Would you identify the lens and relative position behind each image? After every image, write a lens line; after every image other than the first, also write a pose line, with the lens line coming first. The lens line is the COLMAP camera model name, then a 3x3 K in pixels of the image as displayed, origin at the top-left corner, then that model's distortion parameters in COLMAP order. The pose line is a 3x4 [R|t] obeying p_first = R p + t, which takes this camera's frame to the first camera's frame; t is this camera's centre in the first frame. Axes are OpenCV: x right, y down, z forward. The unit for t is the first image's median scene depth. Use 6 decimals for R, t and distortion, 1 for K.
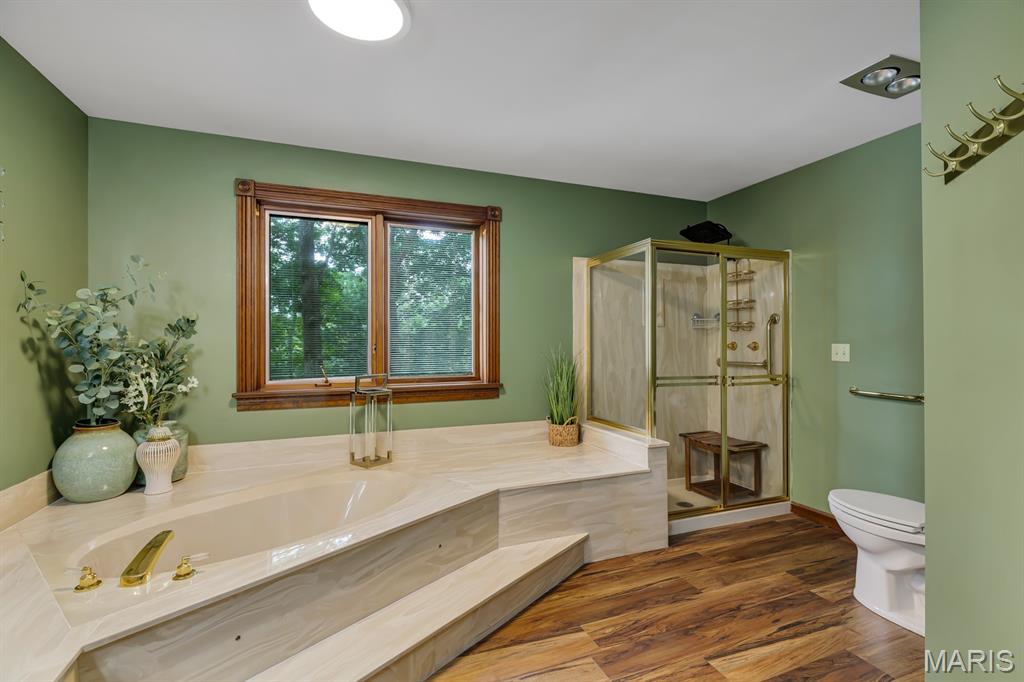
lens RADIAL K [[466.6, 0, 515.7], [0, 466.6, 340.3], [0, 0, 1]] dist [0.014310, -0.005486]
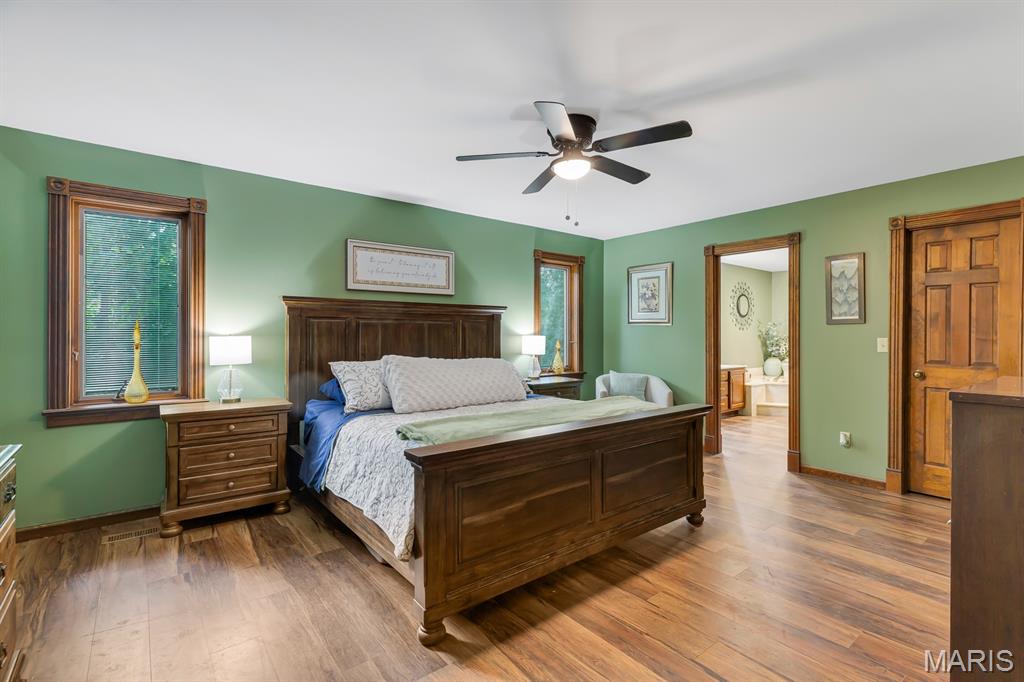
lens RADIAL K [[466.6, 0, 515.7], [0, 466.6, 340.3], [0, 0, 1]] dist [0.014310, -0.005486]
pose [[0.288621, 0.008780, -0.957403, 2.001044], [0.005276, 0.999928, 0.010760, -0.008586], [0.957429, -0.008156, 0.288554, -1.955124]]
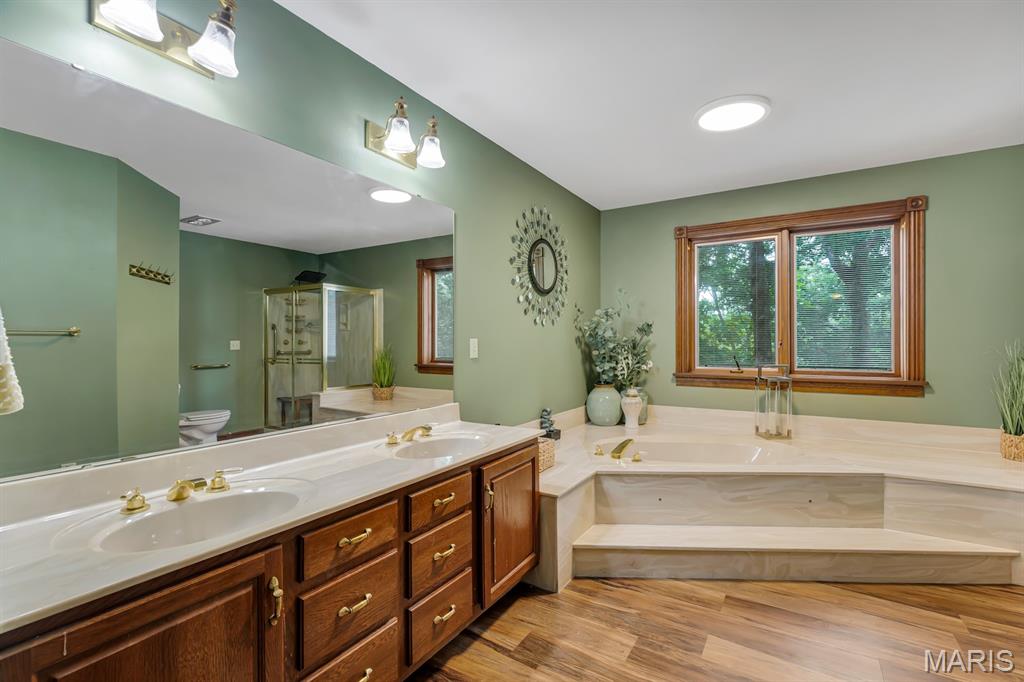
lens RADIAL K [[466.6, 0, 515.7], [0, 466.6, 340.3], [0, 0, 1]] dist [0.014310, -0.005486]
pose [[0.599309, 0.000187, -0.800518, 0.313037], [0.002680, 0.999994, 0.002240, 0.005634], [0.800513, -0.003488, 0.599305, -0.317084]]
